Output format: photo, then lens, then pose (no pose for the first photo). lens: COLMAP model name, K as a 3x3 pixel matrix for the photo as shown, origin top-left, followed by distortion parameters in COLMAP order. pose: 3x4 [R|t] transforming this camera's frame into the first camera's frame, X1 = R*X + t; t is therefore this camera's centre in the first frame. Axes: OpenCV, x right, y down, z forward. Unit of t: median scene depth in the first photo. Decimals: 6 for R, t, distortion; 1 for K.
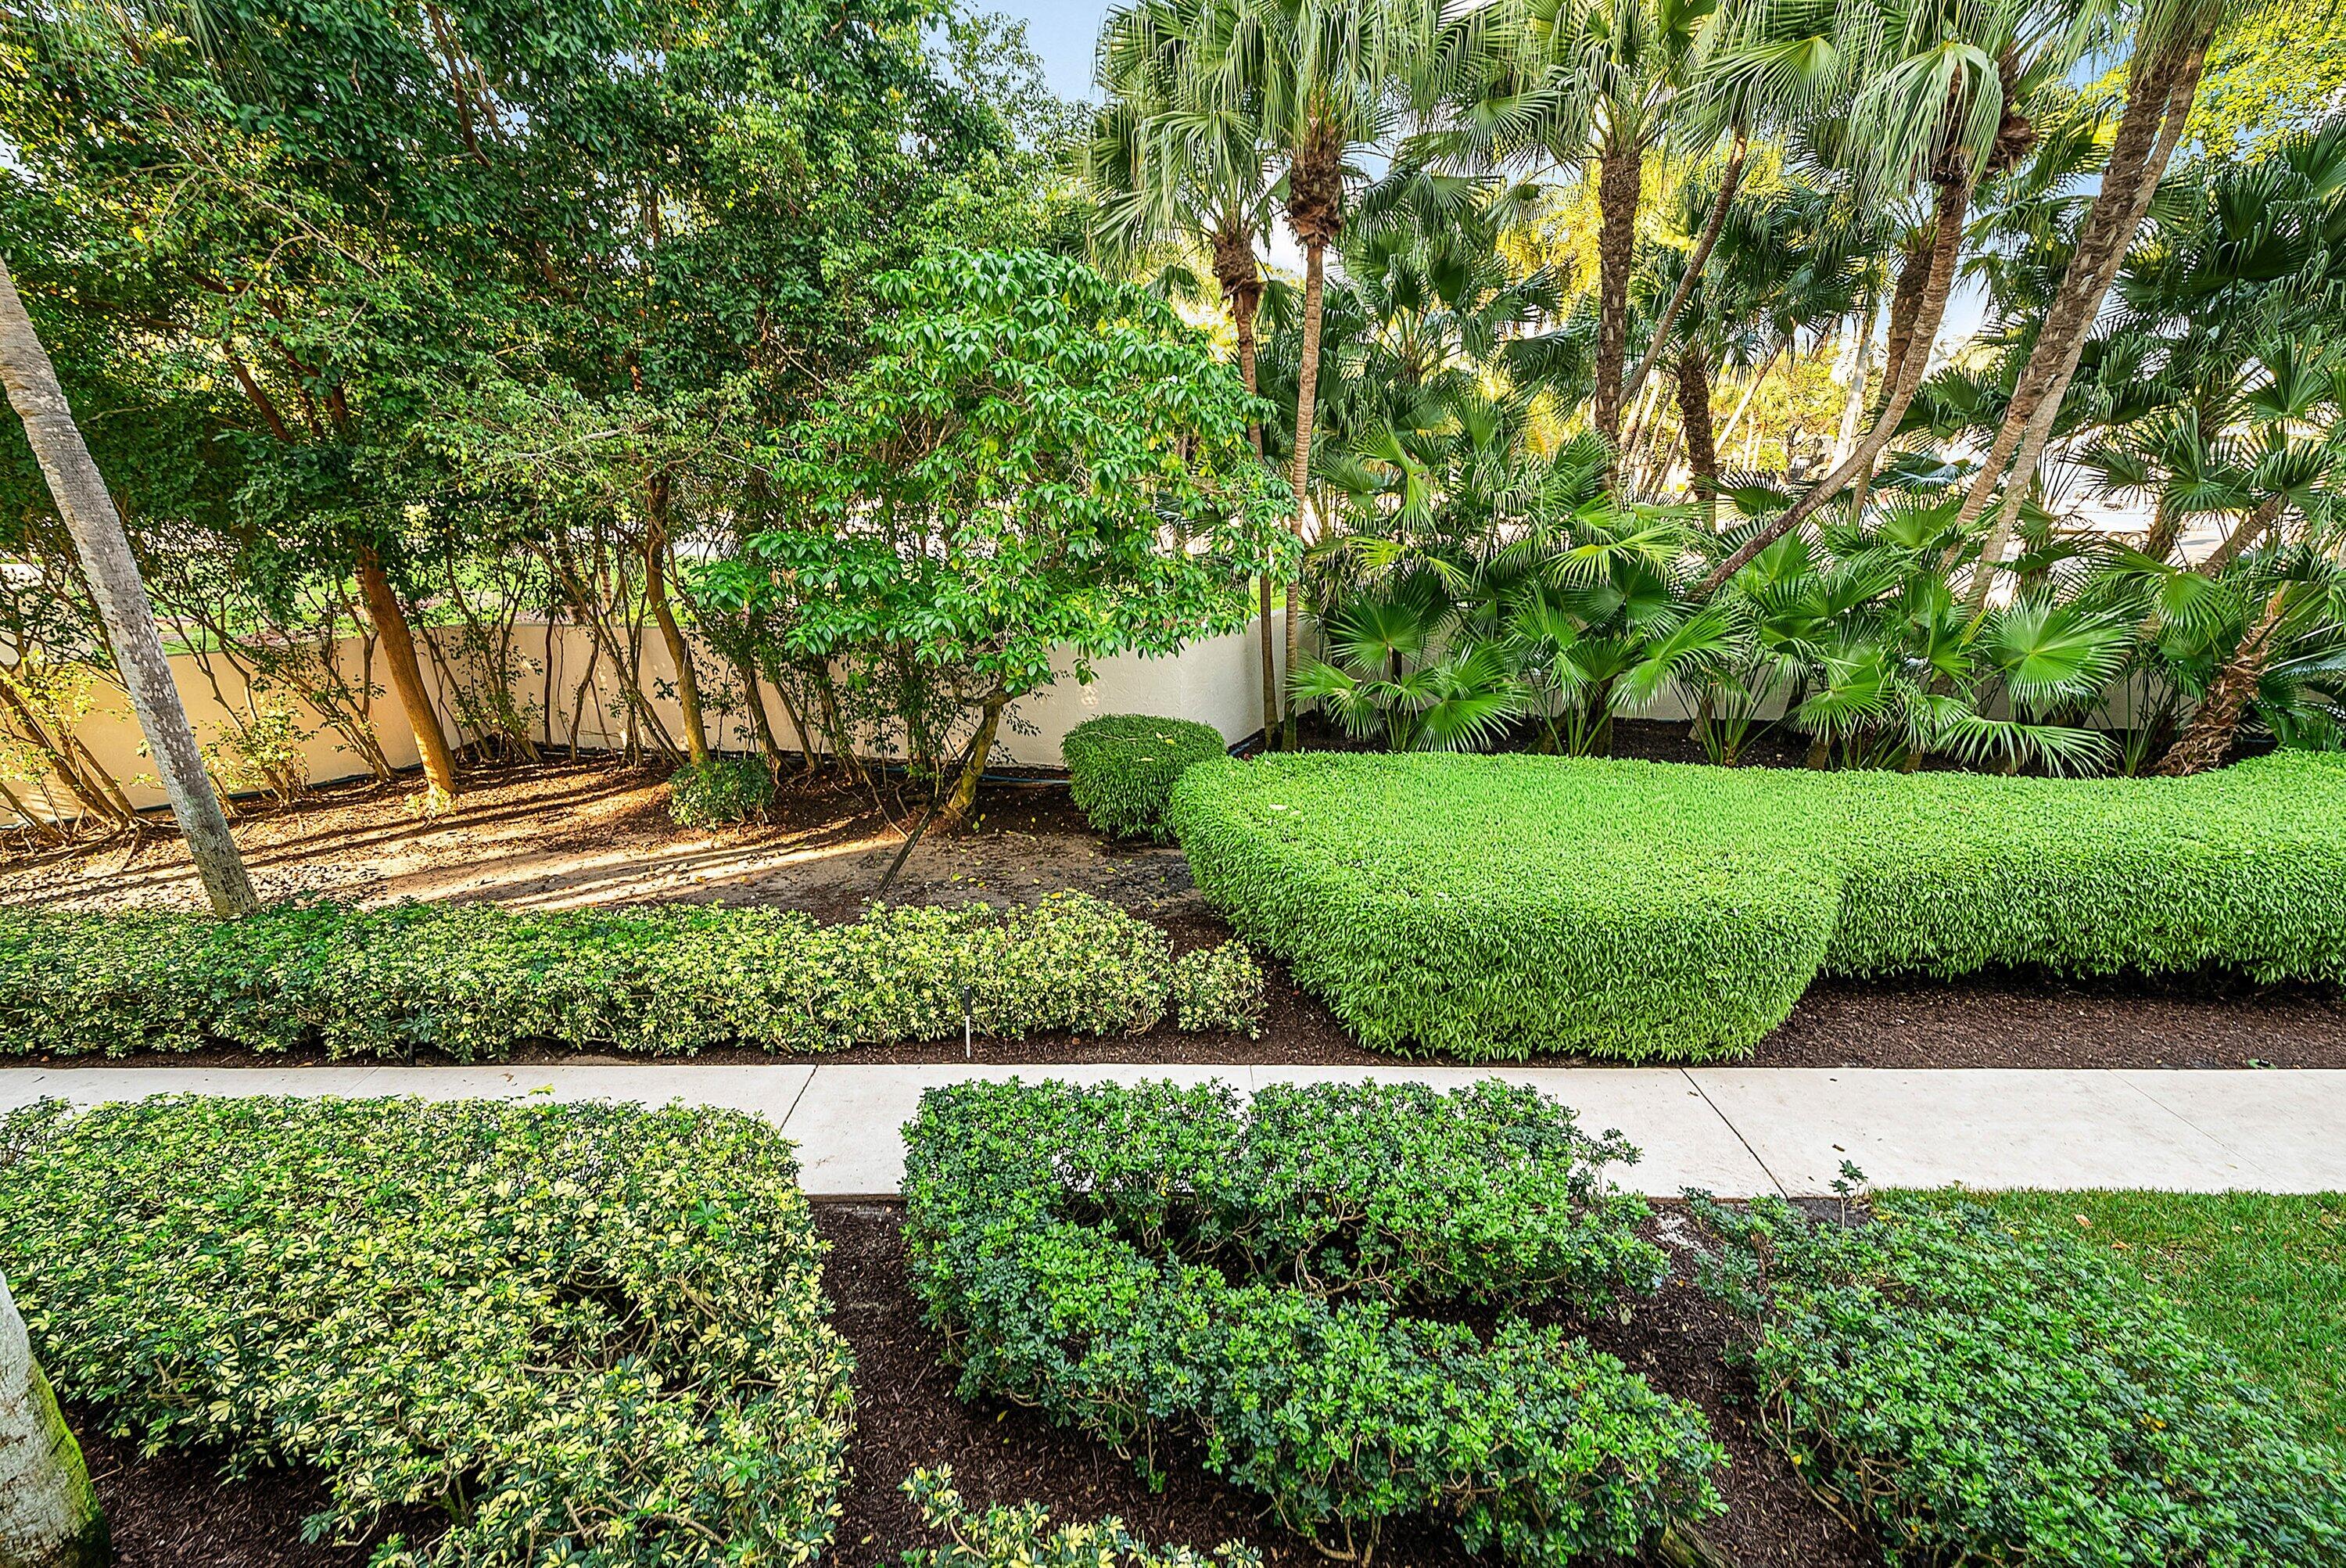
lens RADIAL K [[890.0, 0, 1178.8], [0, 890.0, 779.9], [0, 0, 1]] dist [-0.000018, 0.000034]
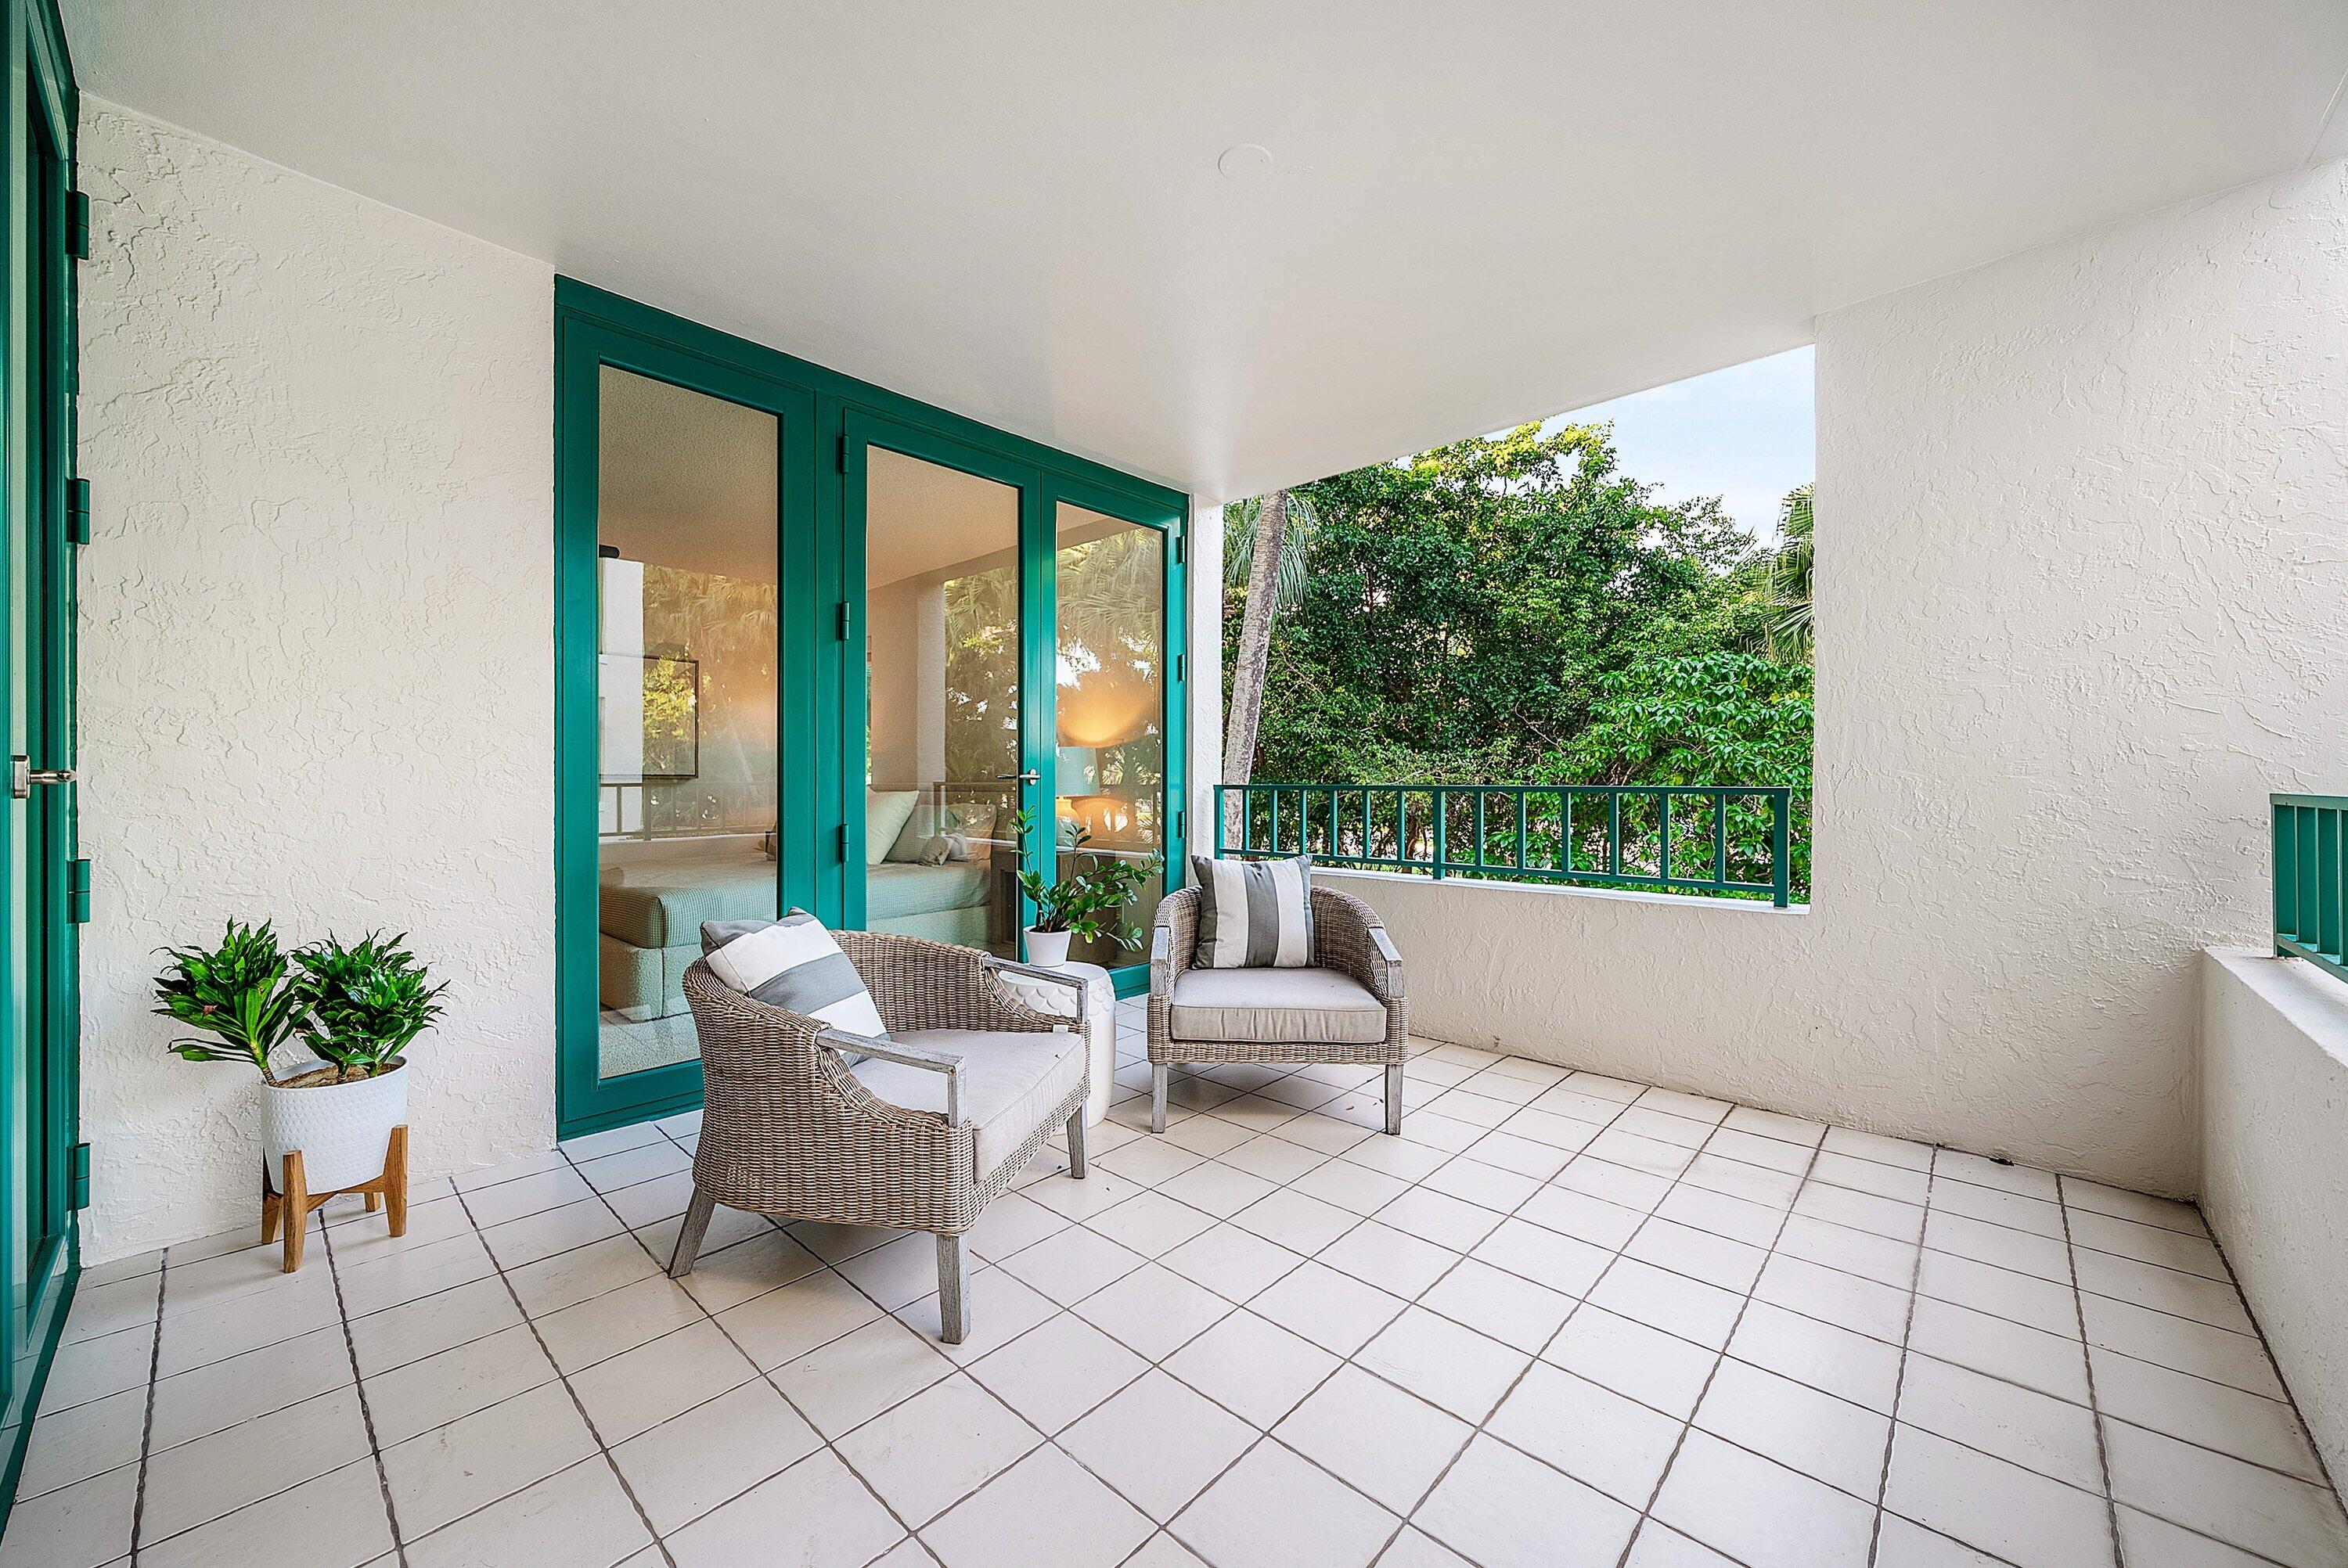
lens RADIAL K [[890.6, 0, 1180.2], [0, 890.6, 783.0], [0, 0, 1]] dist [-0.000018, 0.000034]
pose [[0.779195, 0.002478, -0.626776, 0.061743], [-0.223225, 0.935520, -0.273811, 0.196067], [0.585683, 0.353264, 0.729506, -0.500386]]
